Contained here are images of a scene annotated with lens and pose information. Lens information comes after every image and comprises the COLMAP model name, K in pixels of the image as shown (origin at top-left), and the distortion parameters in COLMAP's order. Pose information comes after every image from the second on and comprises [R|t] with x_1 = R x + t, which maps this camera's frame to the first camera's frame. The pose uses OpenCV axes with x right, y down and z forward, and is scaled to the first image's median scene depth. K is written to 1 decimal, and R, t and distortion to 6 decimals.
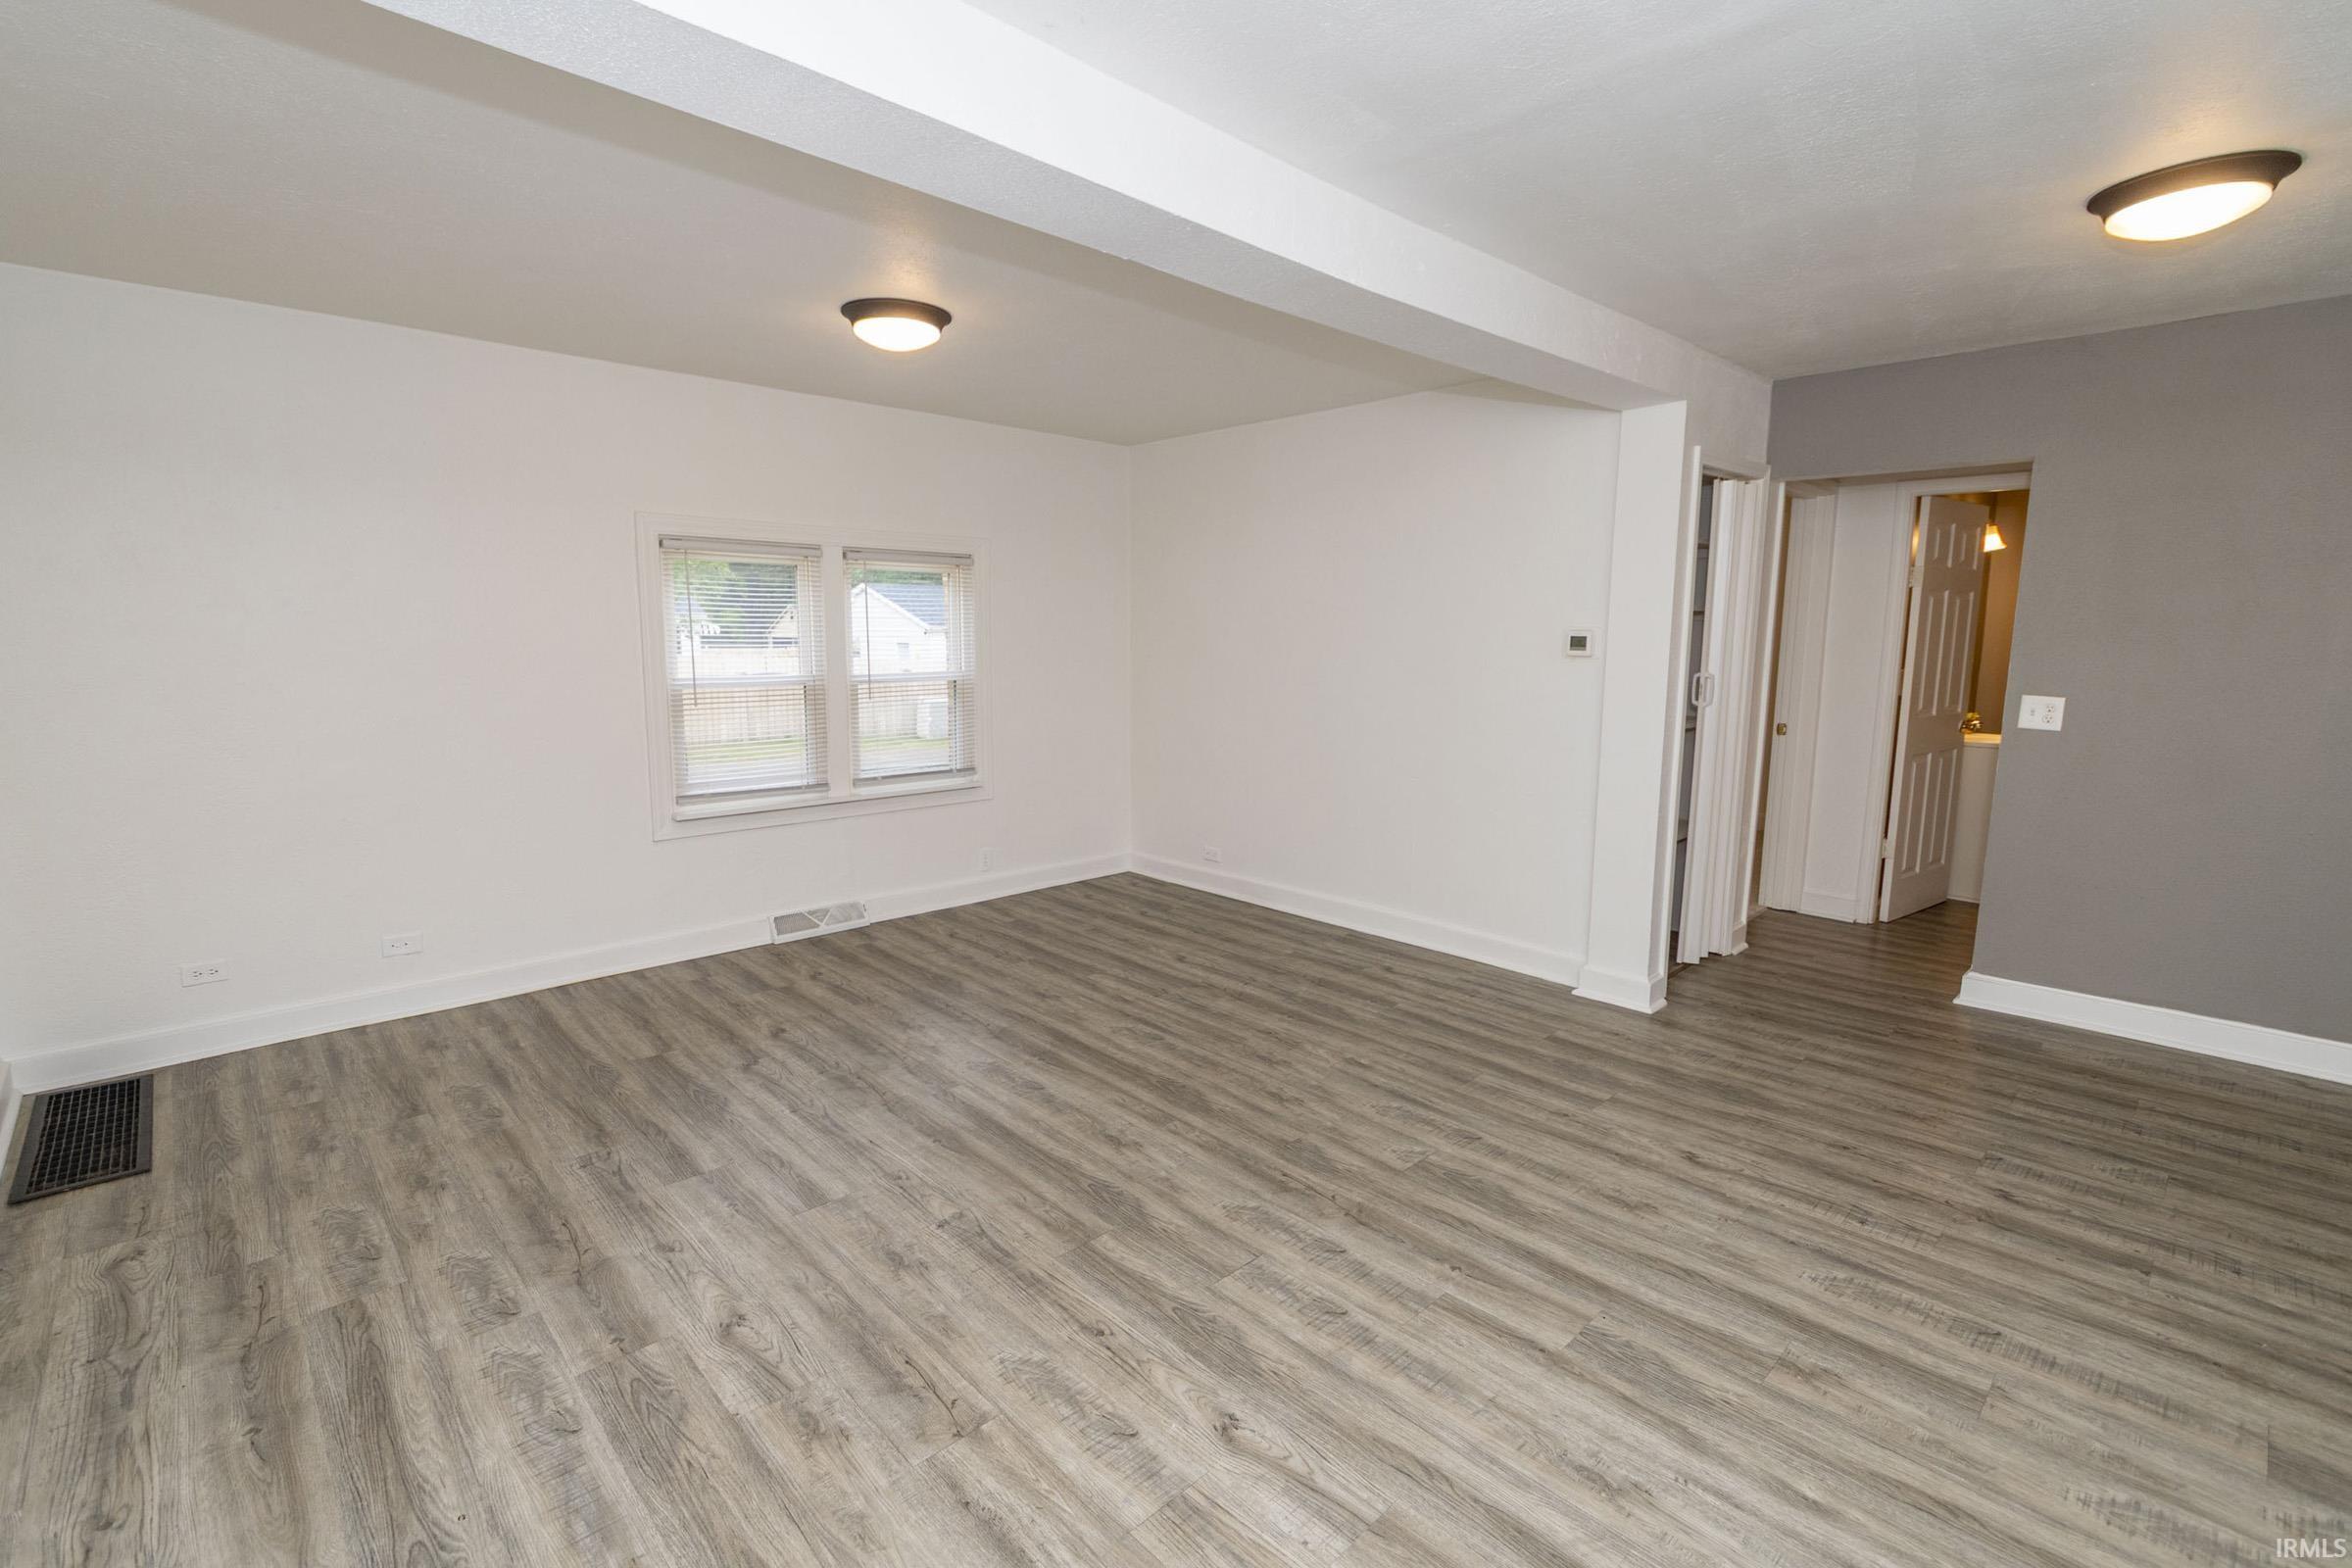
lens RADIAL K [[1048.5, 0, 1176.0], [0, 1048.5, 784.0], [0, 0, 1]] dist [0.000566, 0.001224]
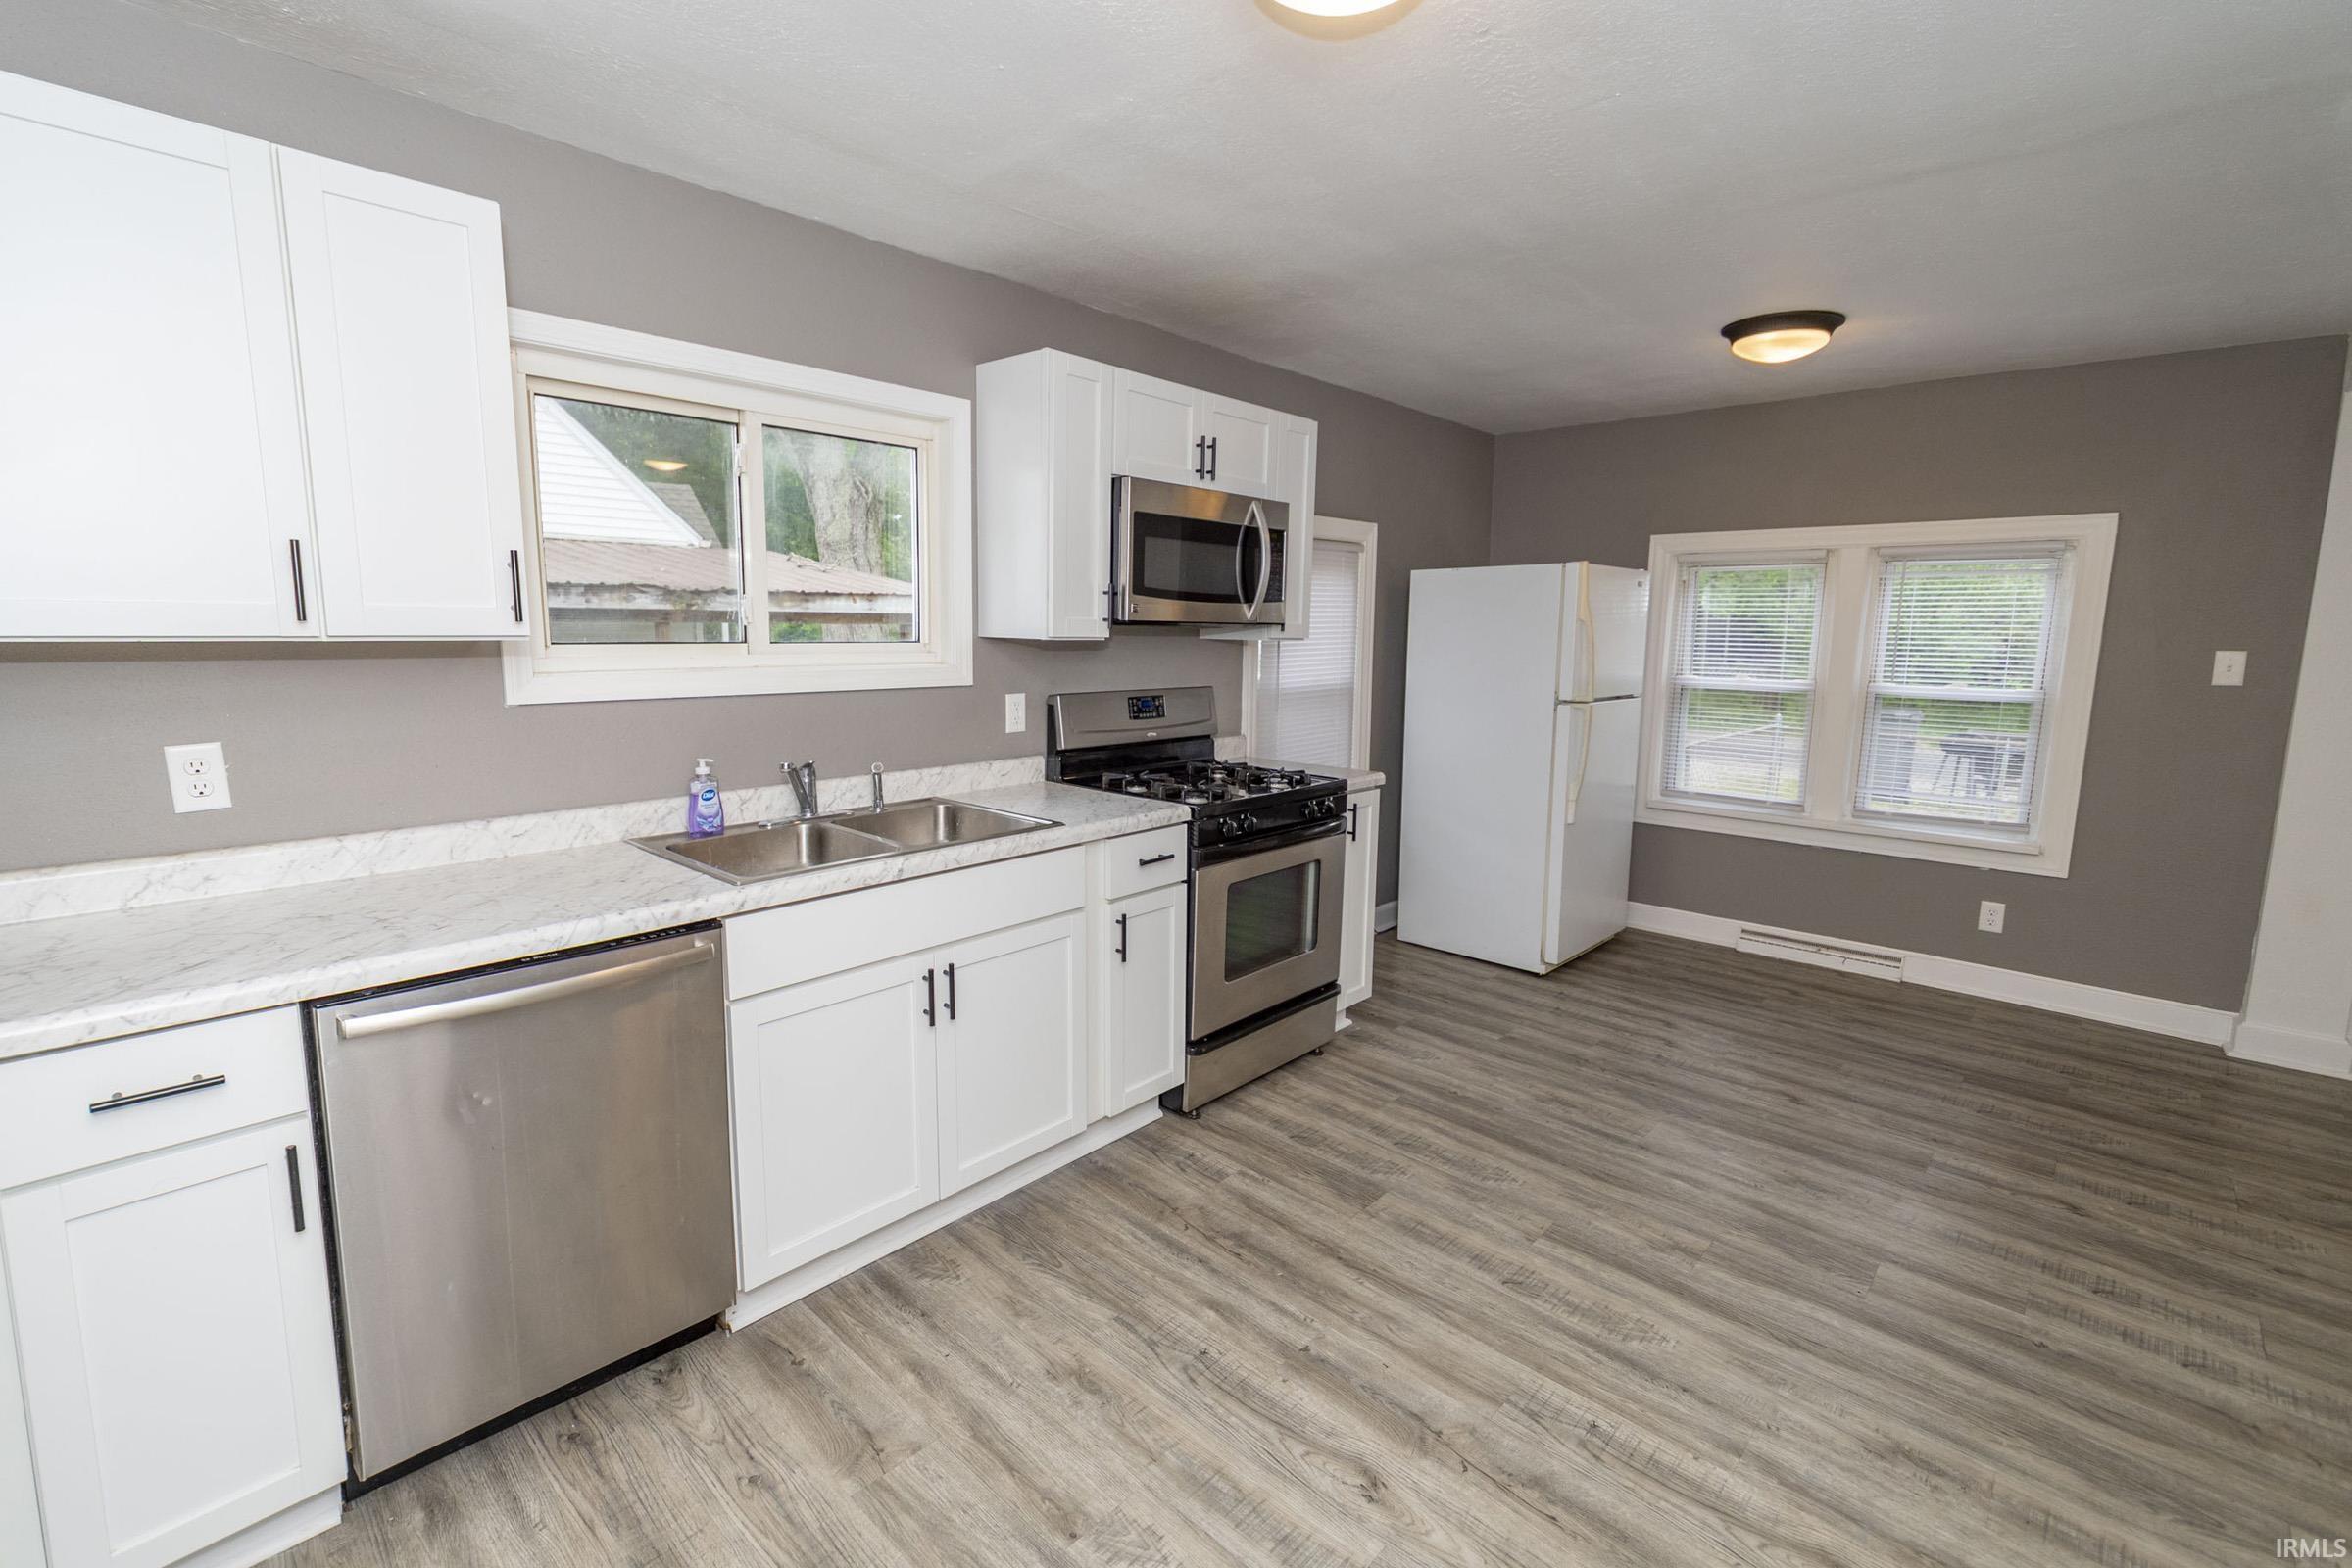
lens RADIAL K [[1046.5, 0, 1141.0], [0, 1046.5, 770.9], [0, 0, 1]] dist [0.000306, -0.000101]
pose [[-0.999130, -0.013262, -0.039538, 0.976849], [-0.024063, 0.957671, 0.286859, -0.237670], [0.034060, 0.287561, -0.957157, 1.514247]]
